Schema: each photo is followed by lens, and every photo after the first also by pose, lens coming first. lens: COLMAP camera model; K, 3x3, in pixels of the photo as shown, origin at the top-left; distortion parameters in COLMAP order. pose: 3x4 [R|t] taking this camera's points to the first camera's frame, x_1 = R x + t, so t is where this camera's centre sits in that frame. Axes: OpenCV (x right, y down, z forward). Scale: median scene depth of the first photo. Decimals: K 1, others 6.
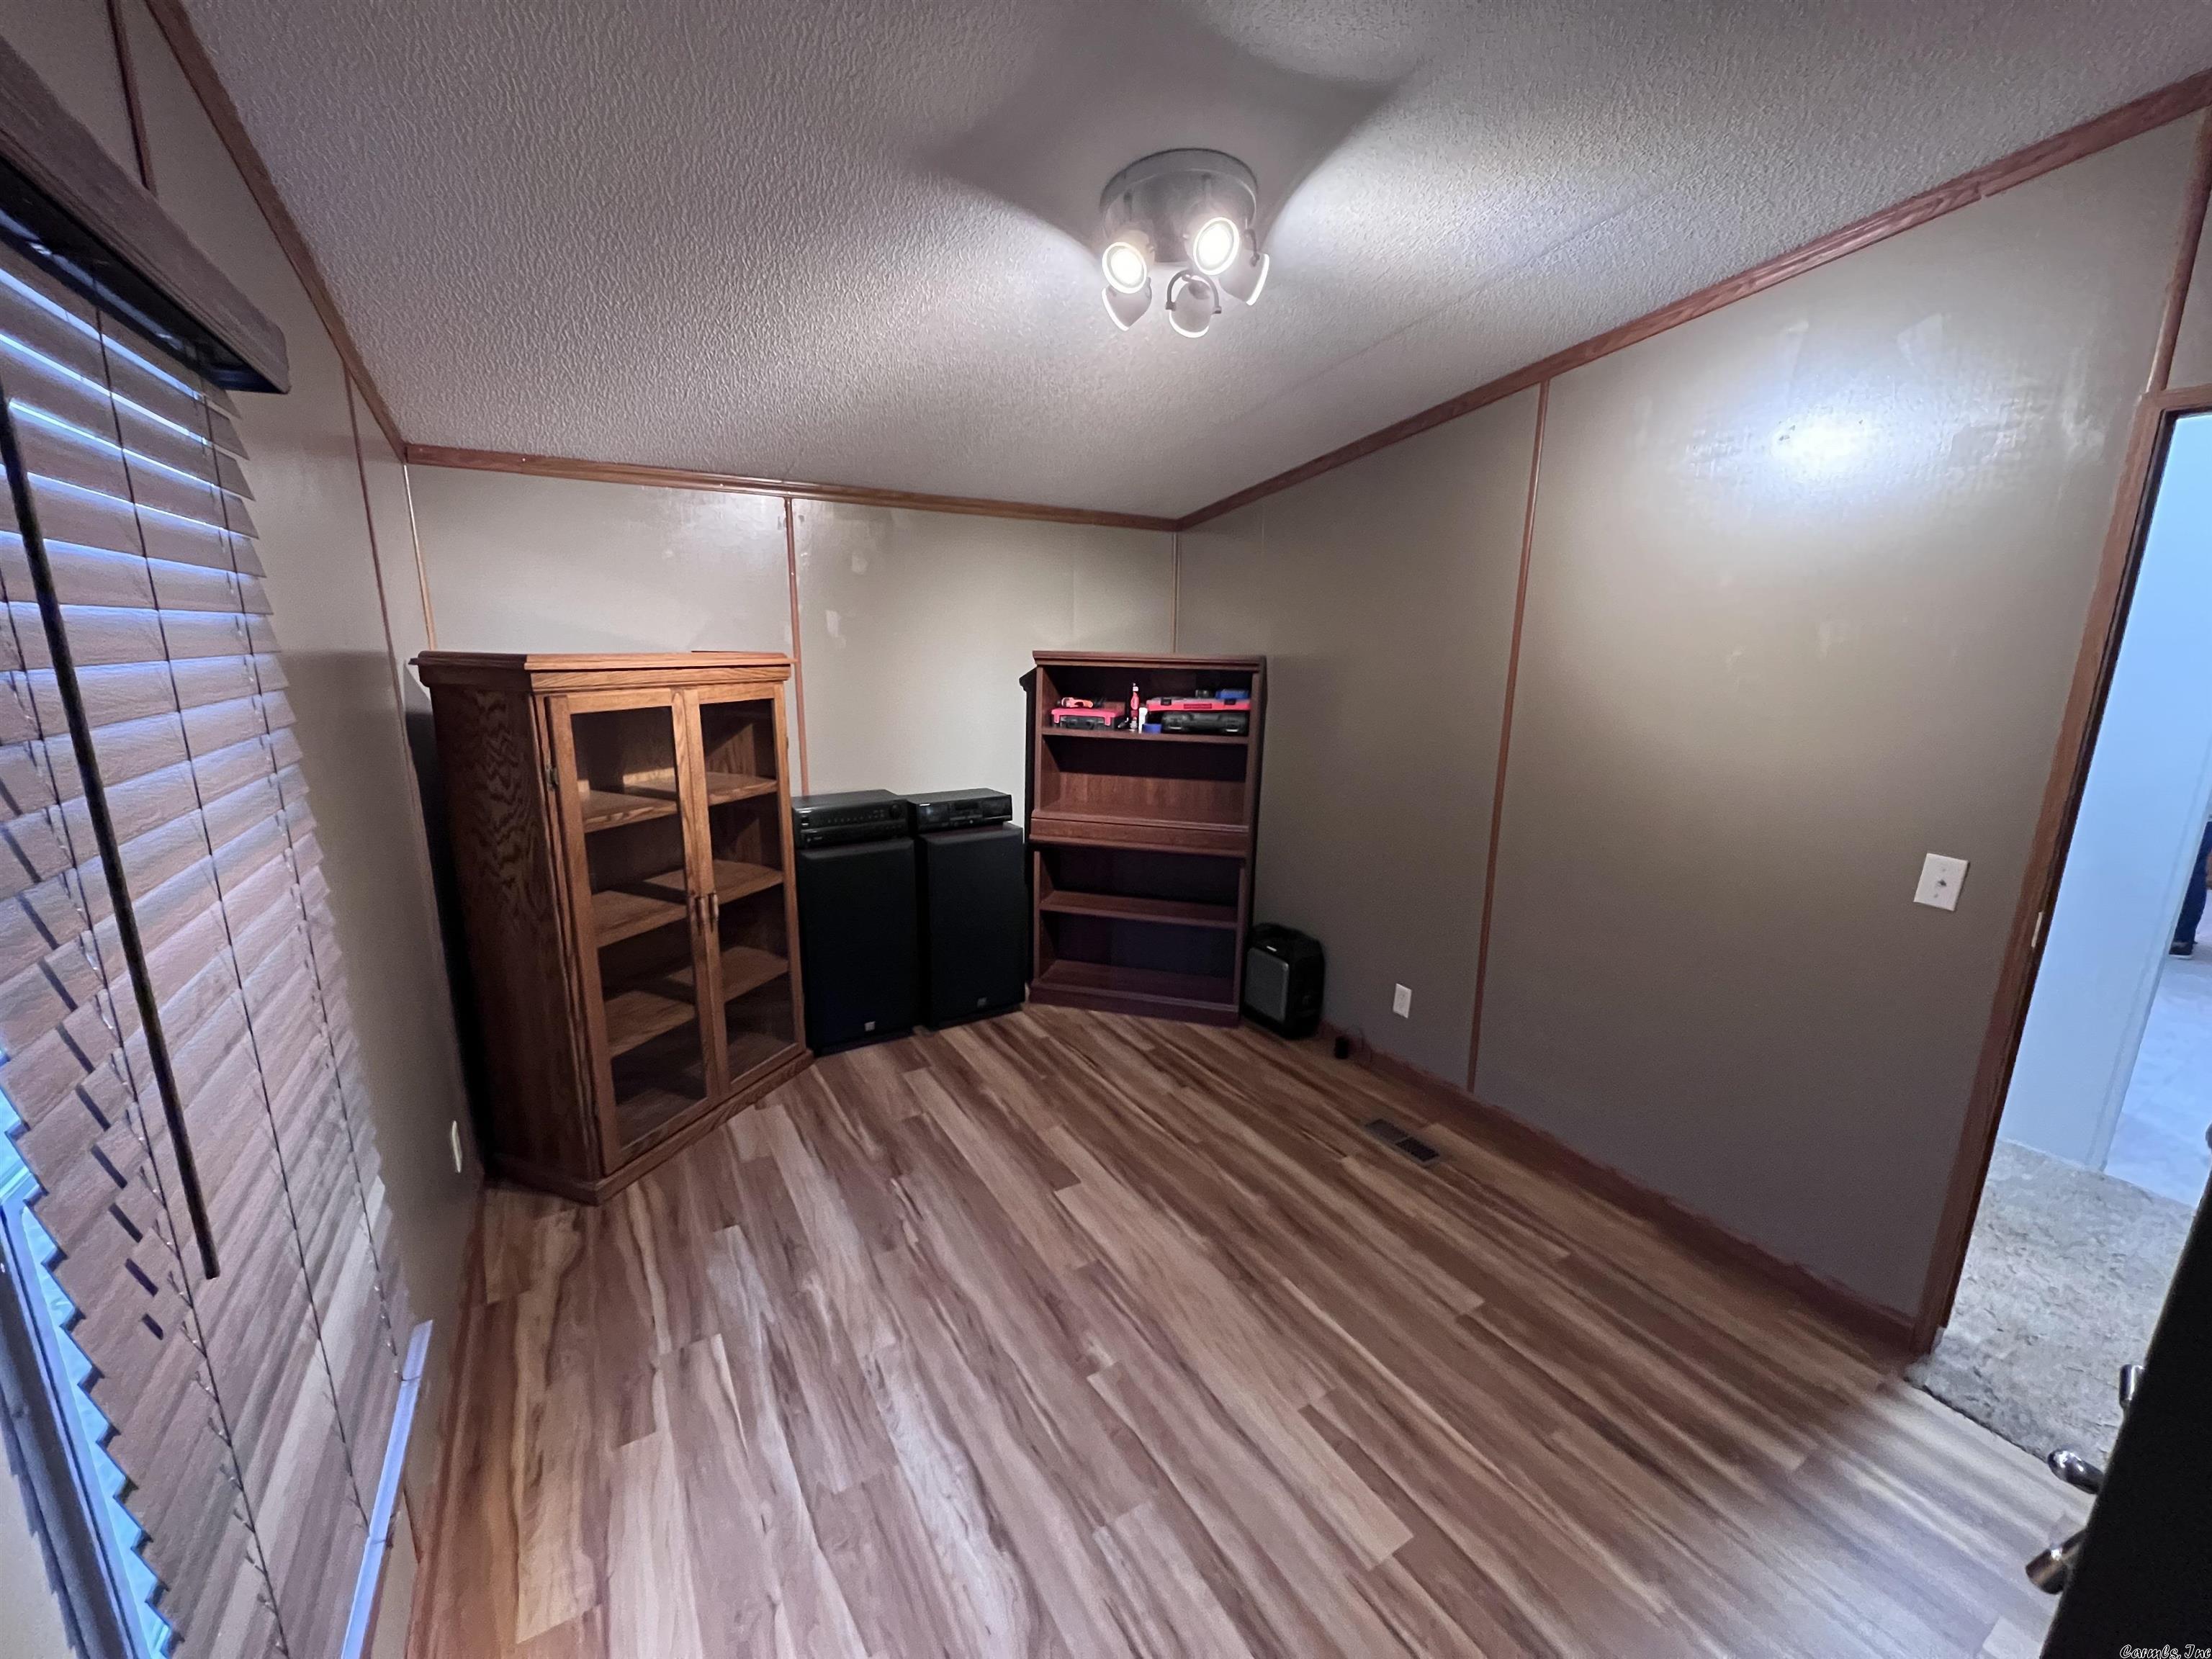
lens RADIAL K [[879.8, 0, 1103.7], [0, 879.8, 826.5], [0, 0, 1]] dist [-0.000315, -0.000321]
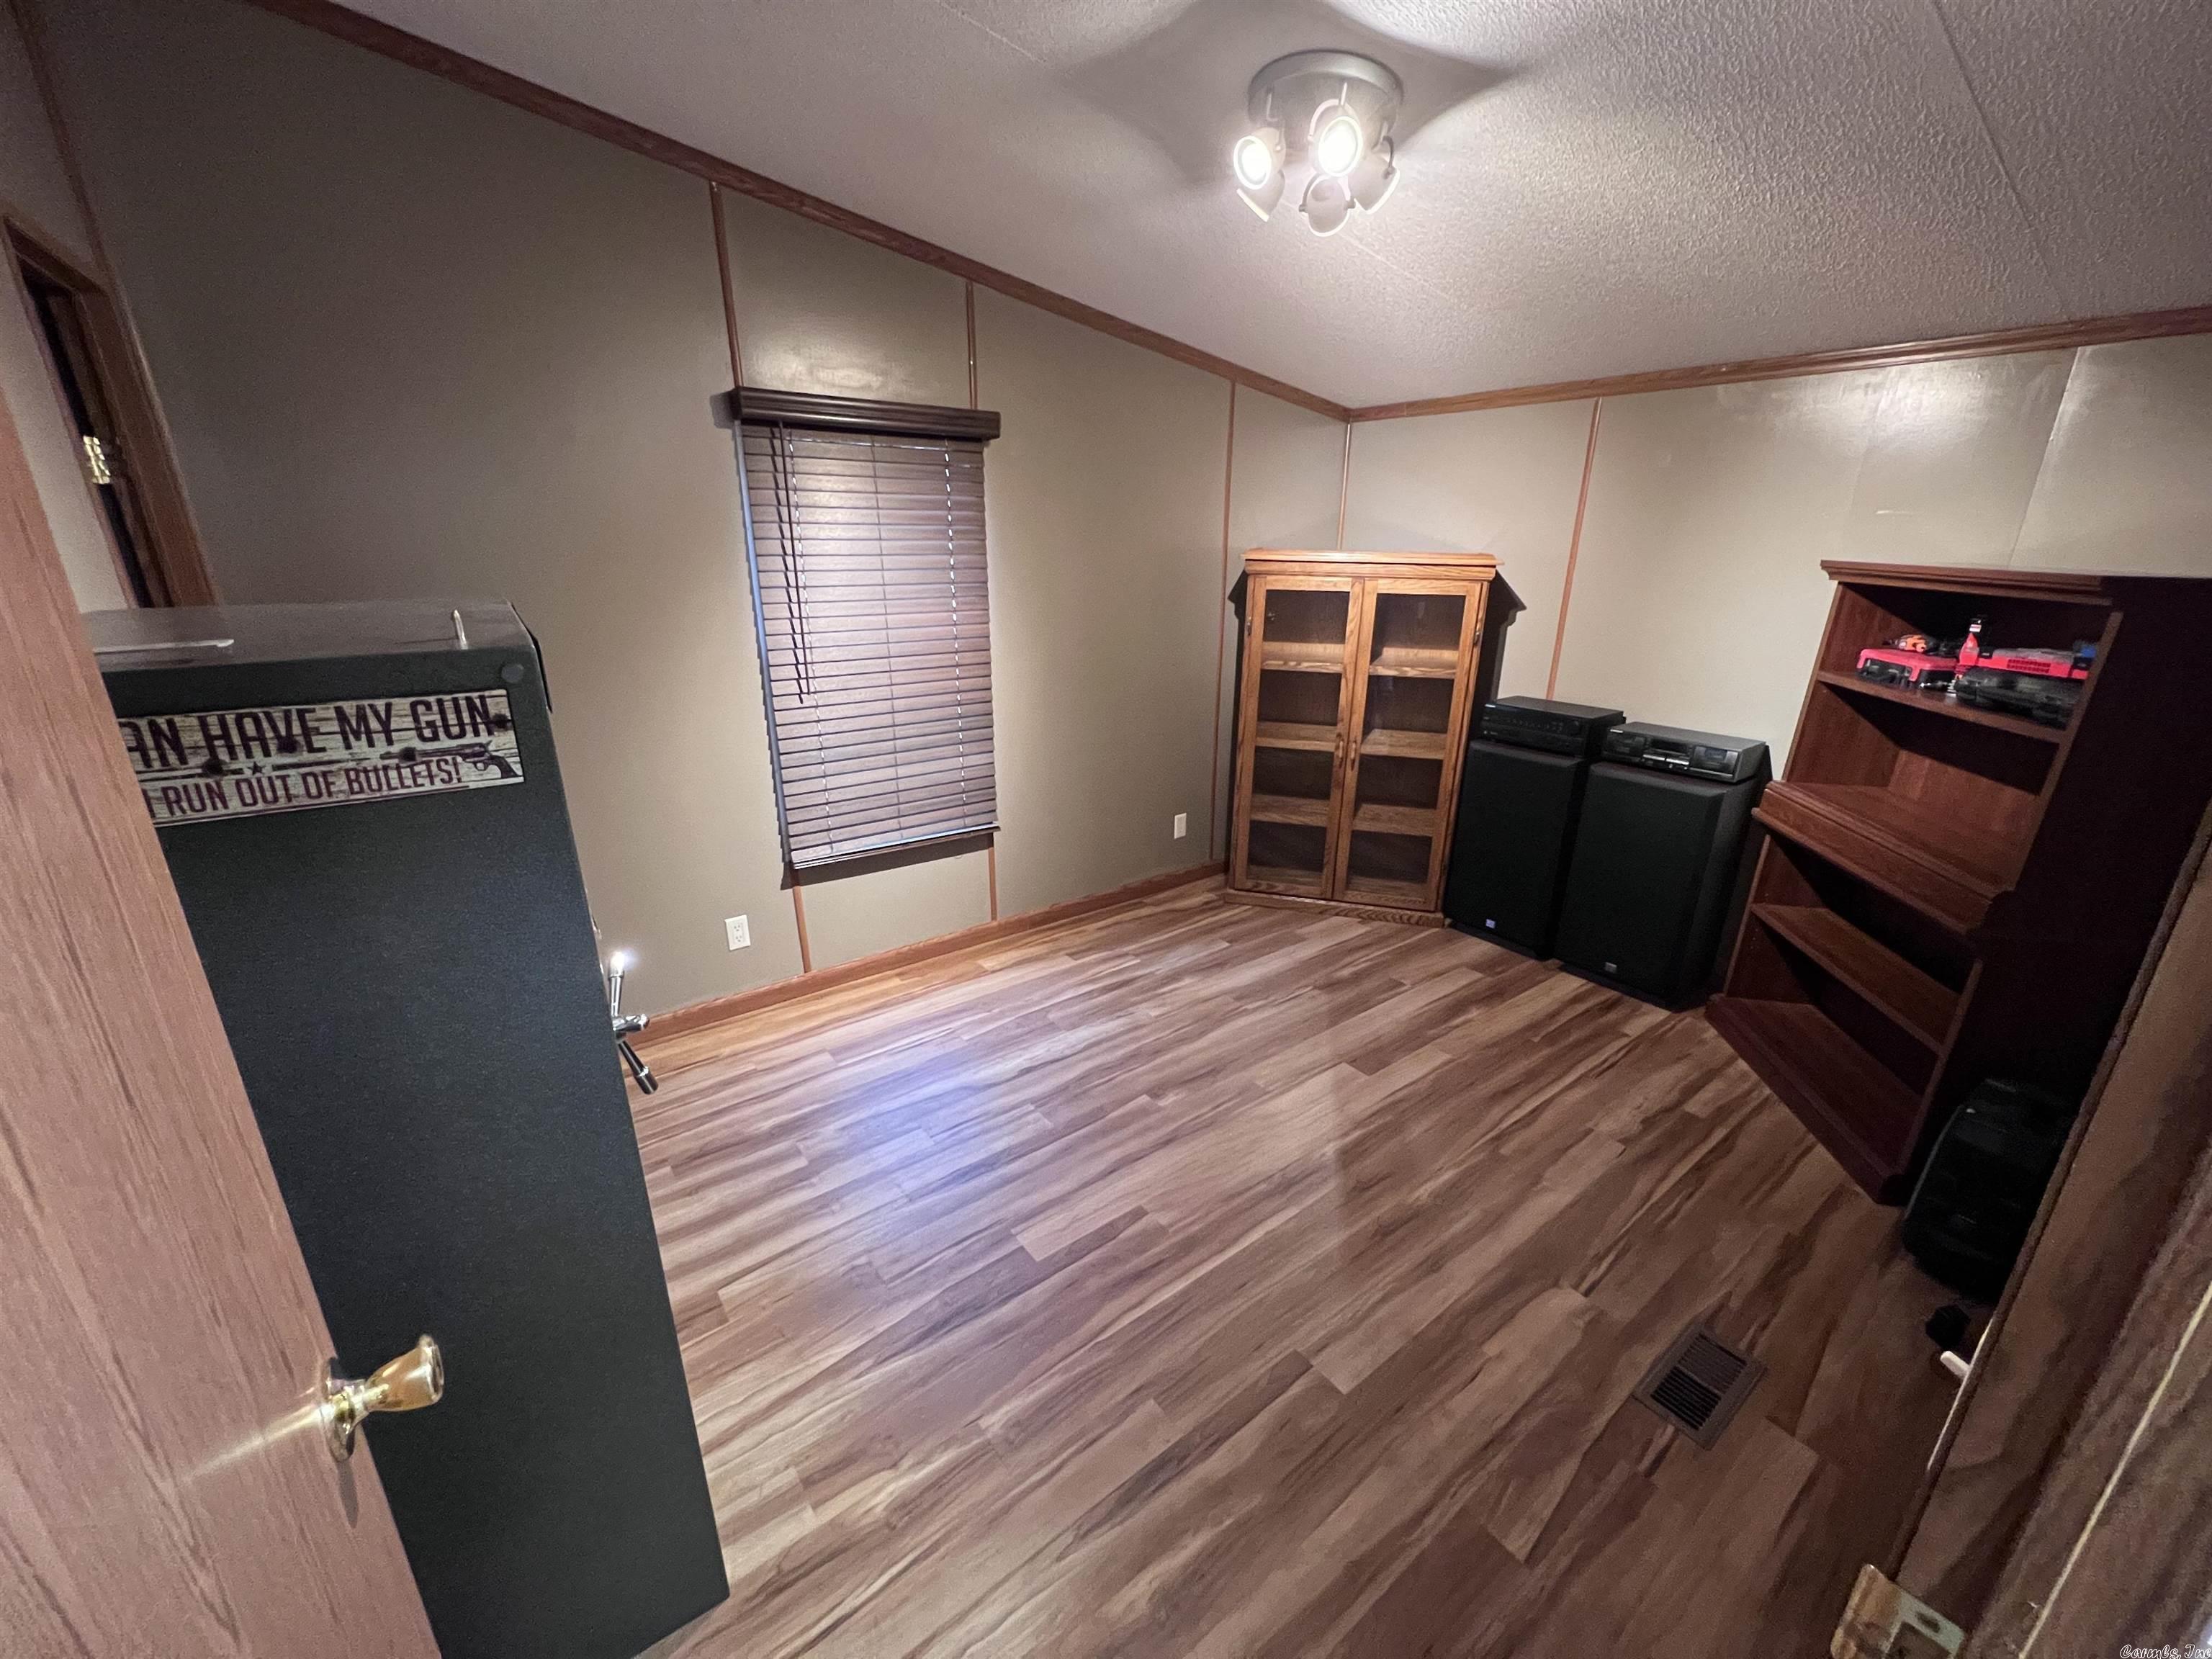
lens RADIAL K [[879.8, 0, 1103.1], [0, 879.8, 834.6], [0, 0, 1]] dist [-0.000315, -0.000321]
pose [[0.095458, 0.312983, -0.944949, 0.858349], [-0.215614, 0.933249, 0.287327, -0.096624], [0.971802, 0.176317, 0.156569, 0.491202]]
